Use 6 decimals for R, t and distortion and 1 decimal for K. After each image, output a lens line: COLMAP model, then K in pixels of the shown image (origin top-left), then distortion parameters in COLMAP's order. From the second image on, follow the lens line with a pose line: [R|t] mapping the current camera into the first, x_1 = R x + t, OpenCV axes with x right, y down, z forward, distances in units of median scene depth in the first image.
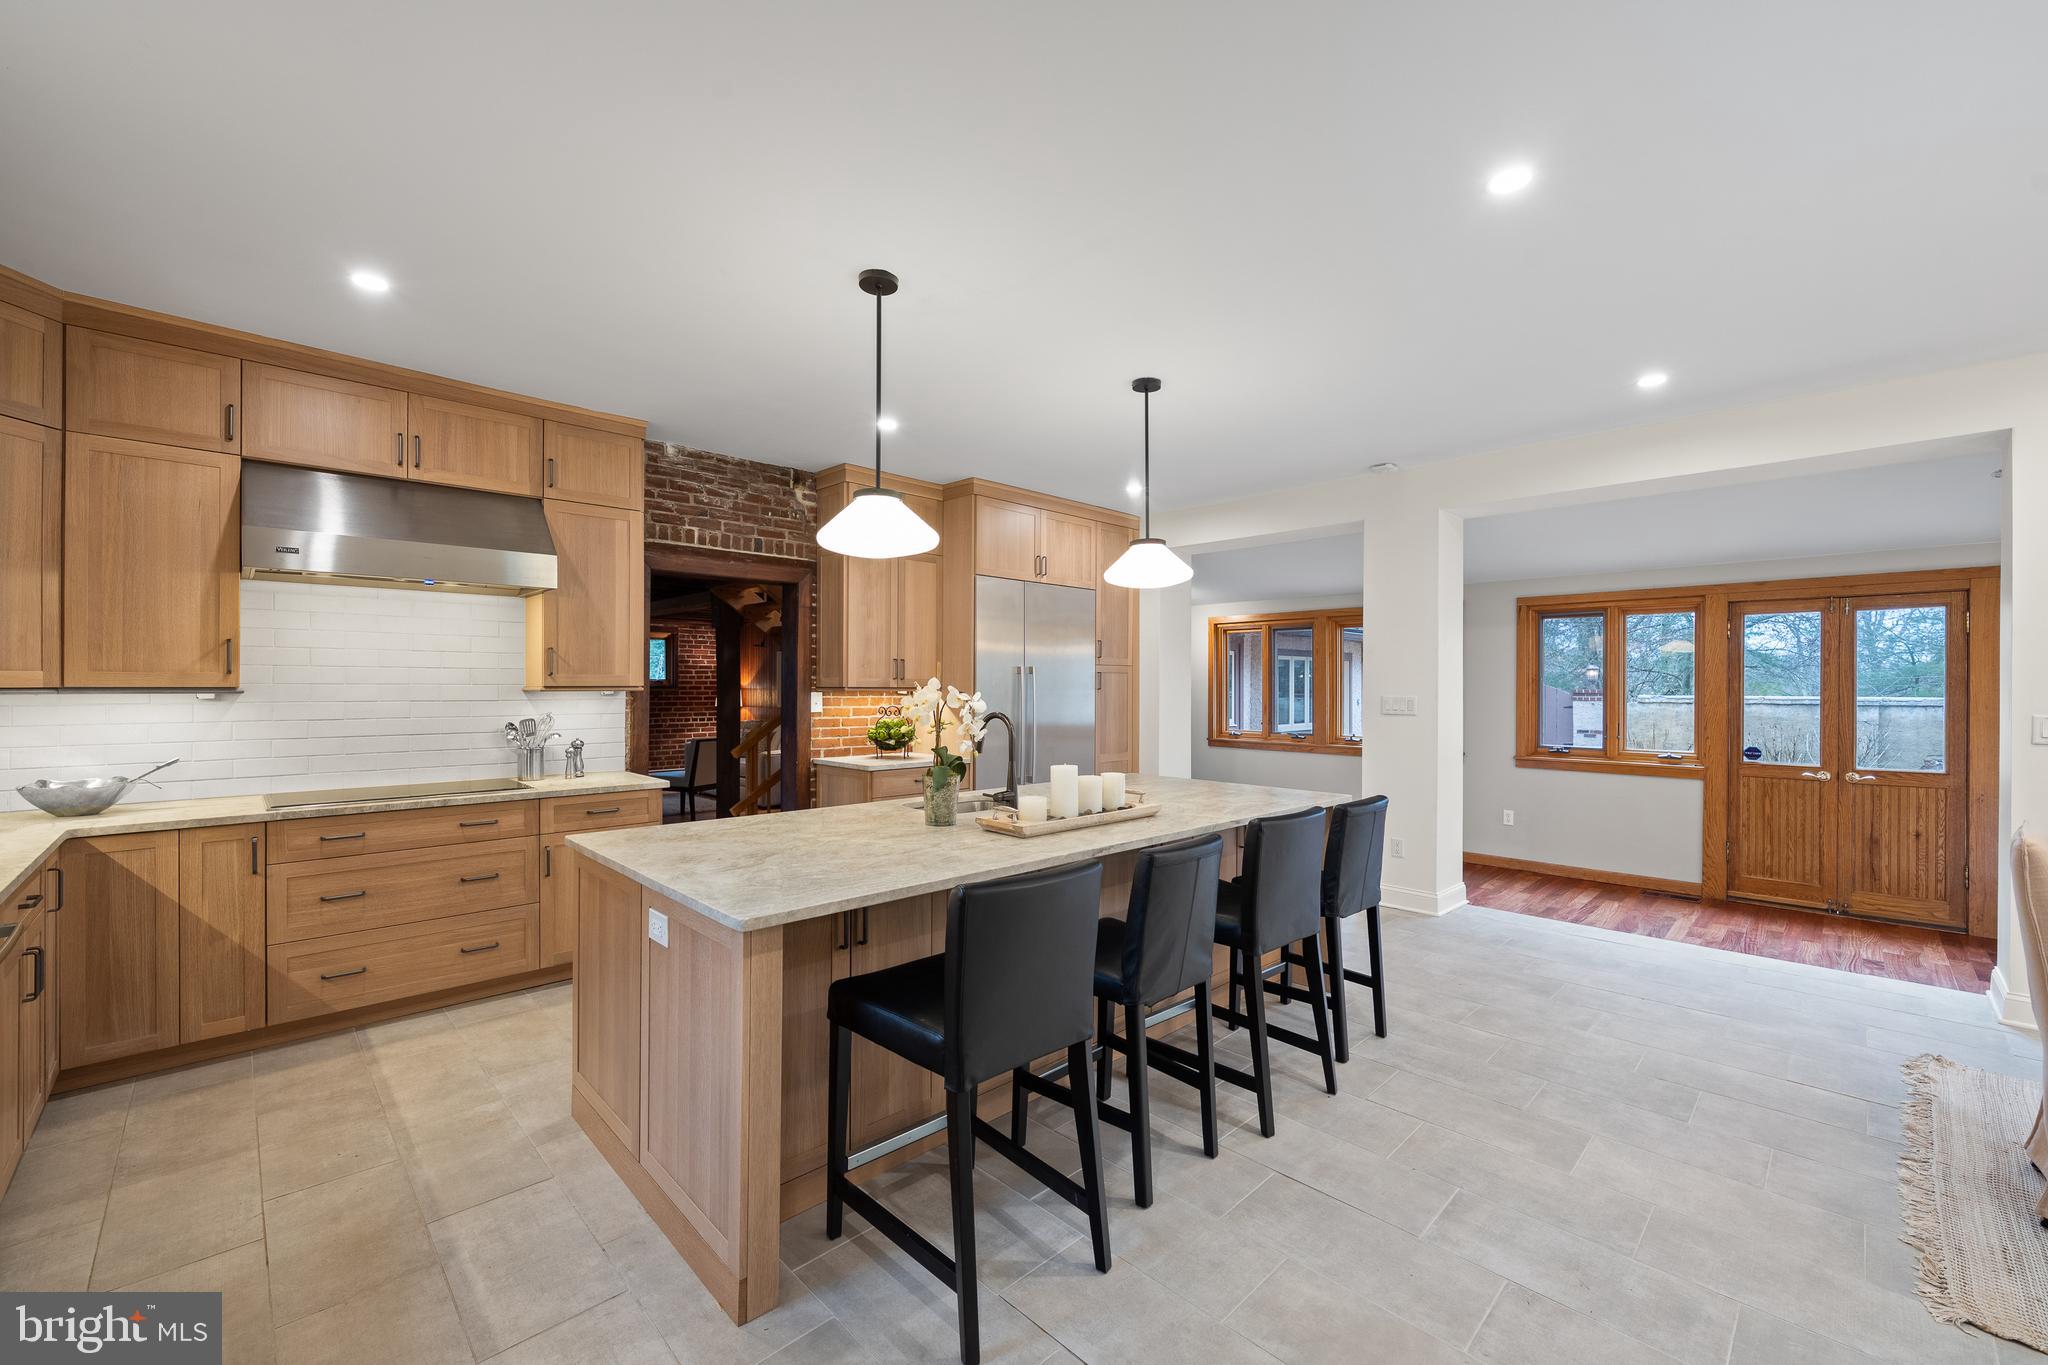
lens RADIAL K [[828.8, 0, 1025.9], [0, 828.8, 679.8], [0, 0, 1]] dist [-0.008247, 0.001371]
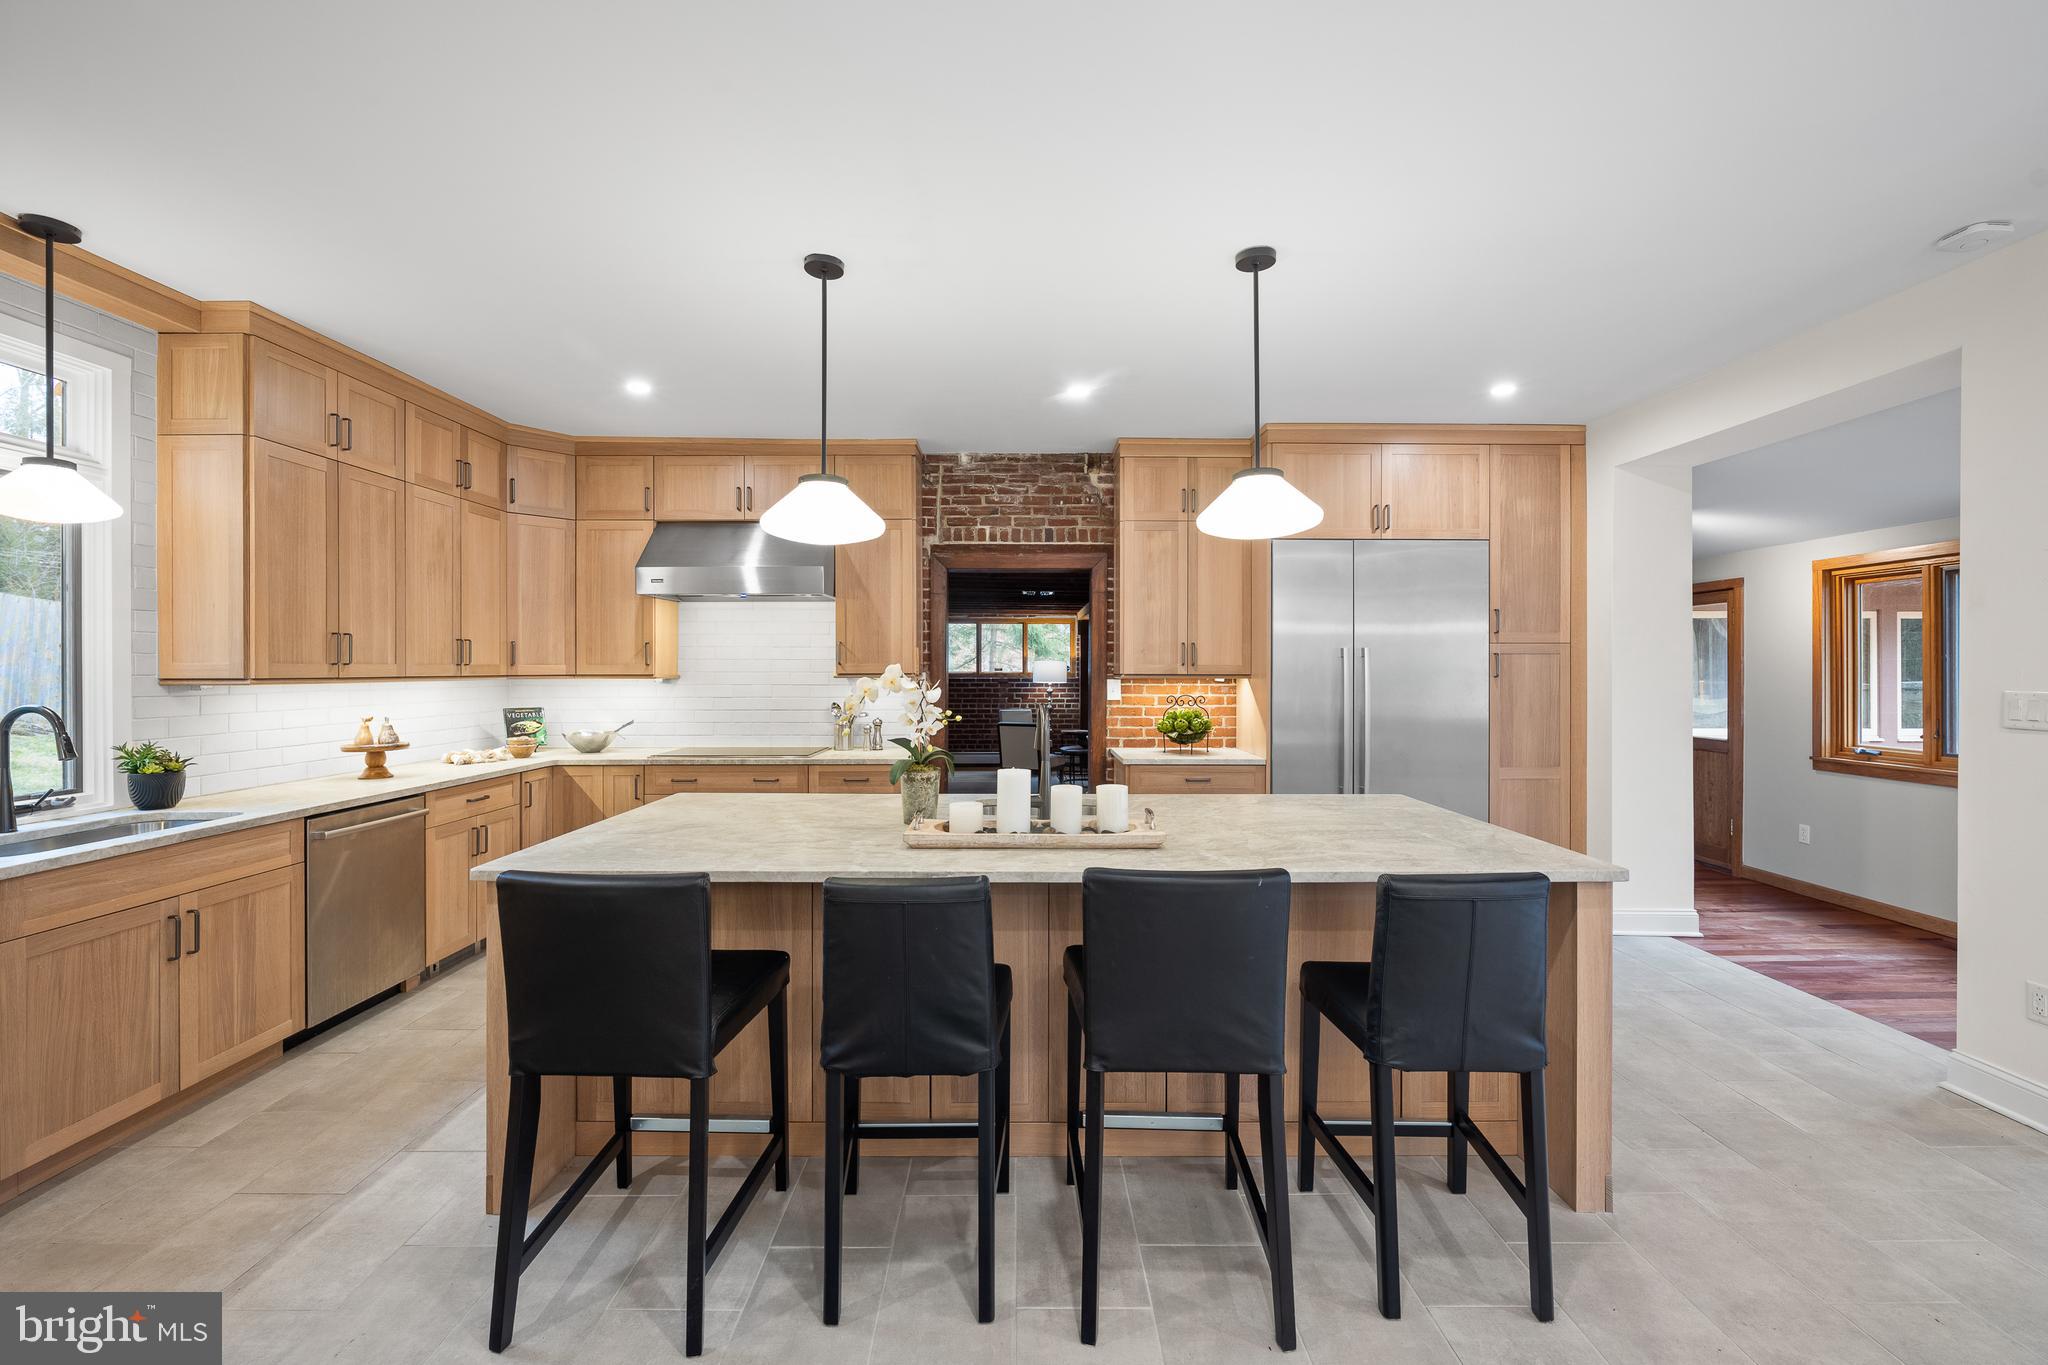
lens RADIAL K [[828.8, 0, 1026.5], [0, 828.8, 670.1], [0, 0, 1]] dist [-0.008247, 0.001371]
pose [[0.718248, -0.003535, -0.695779, 0.506258], [0.006616, 0.999977, 0.001749, 0.002541], [0.695756, -0.005860, 0.718254, 0.337772]]
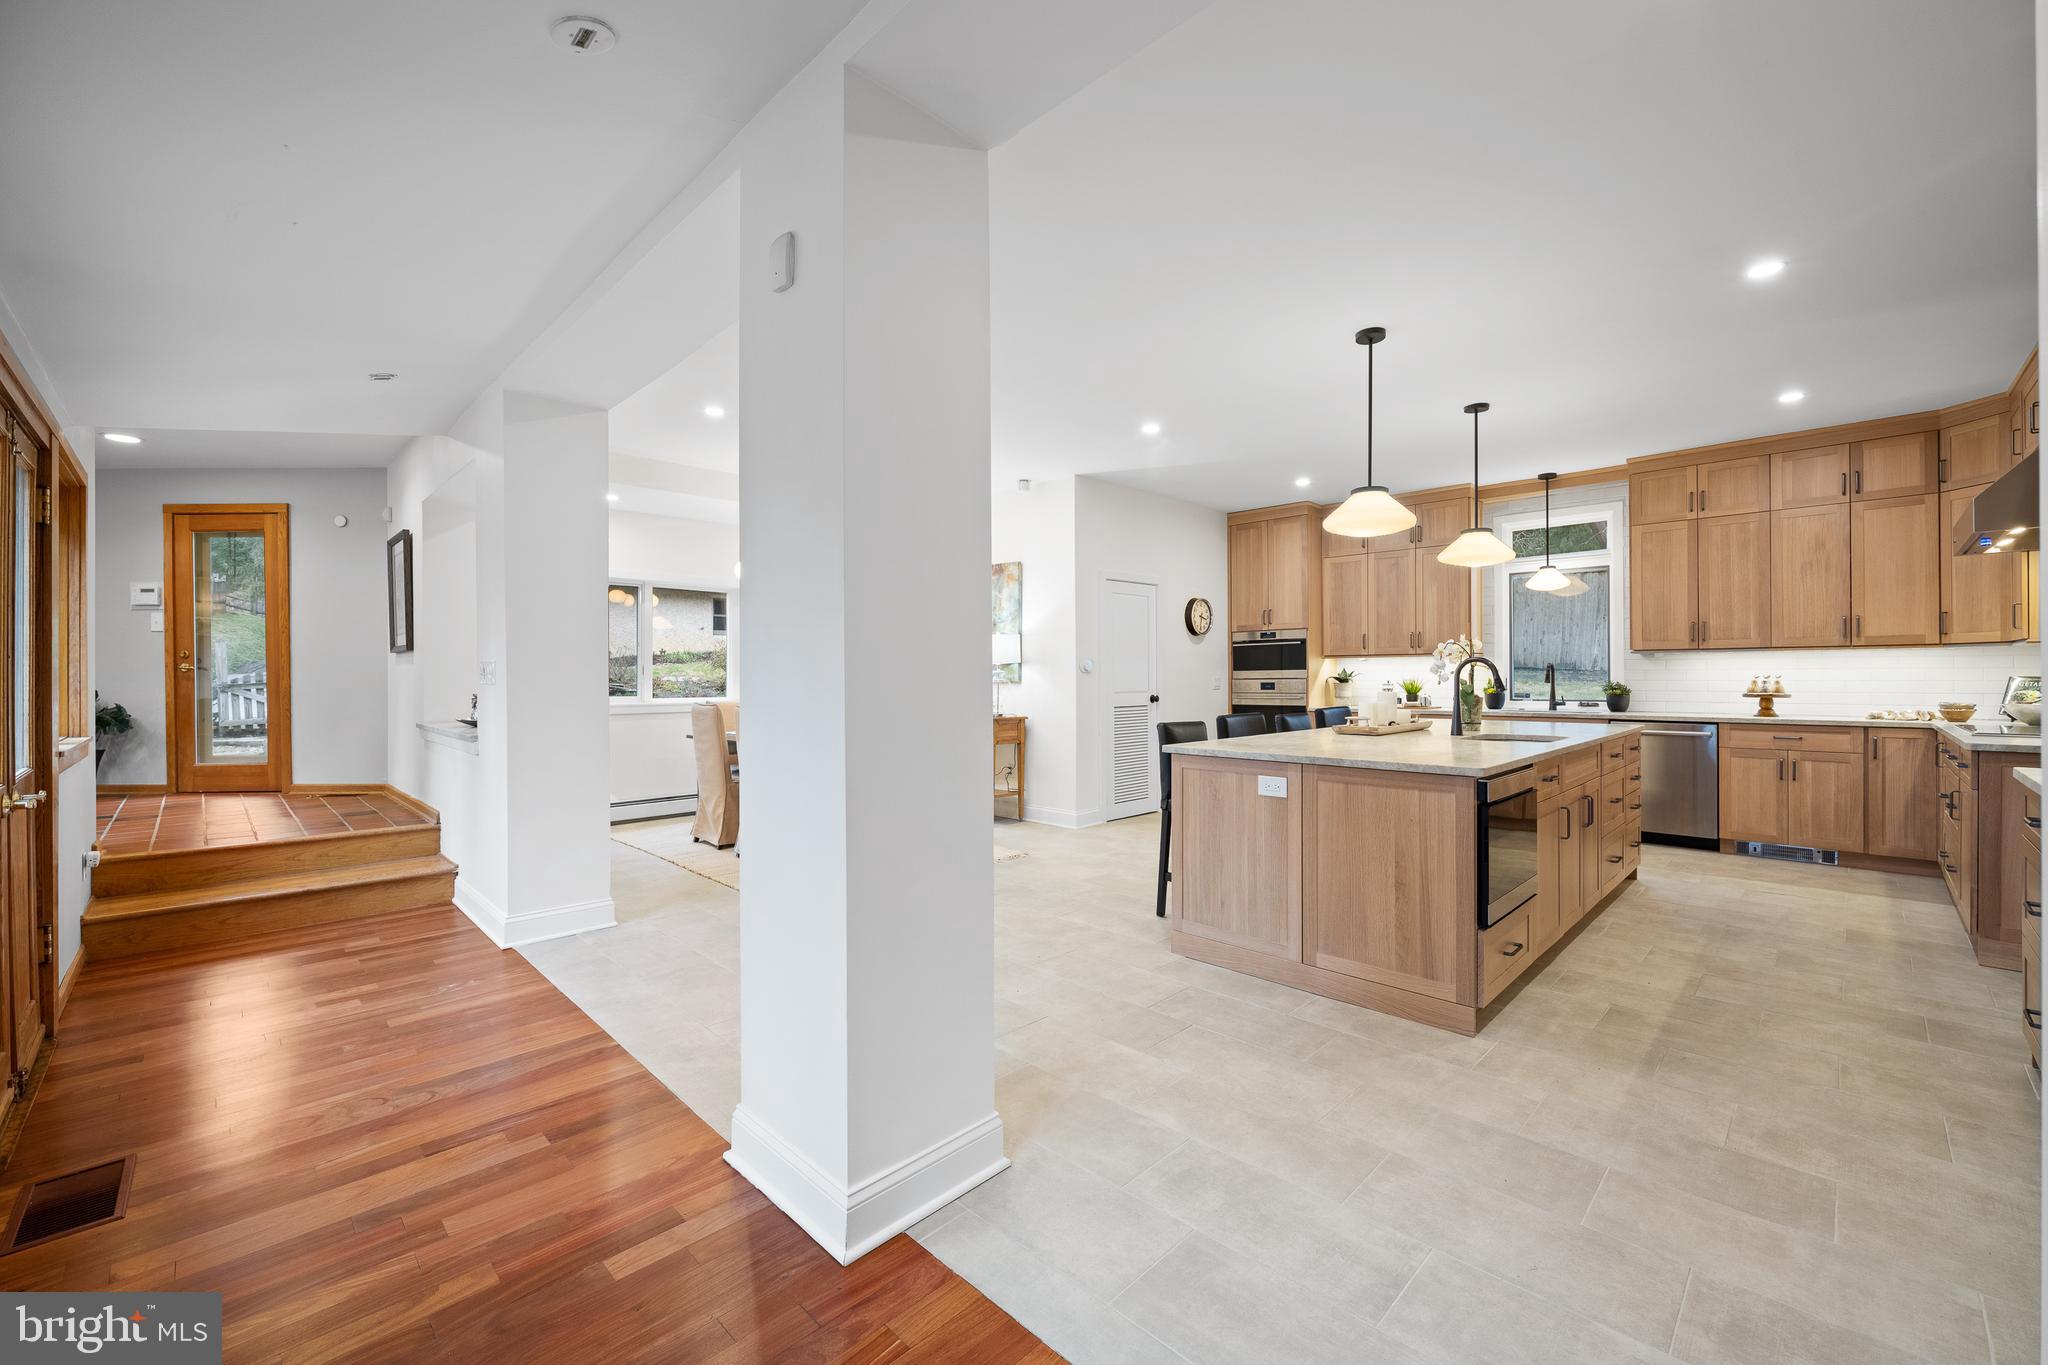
lens RADIAL K [[828.8, 0, 1022.5], [0, 828.8, 672.2], [0, 0, 1]] dist [-0.008247, 0.001371]
pose [[-0.999981, -0.000863, -0.006024, 0.577936], [-0.000818, 0.999973, -0.007367, 0.064574], [0.006030, -0.007362, -0.999955, 2.008775]]
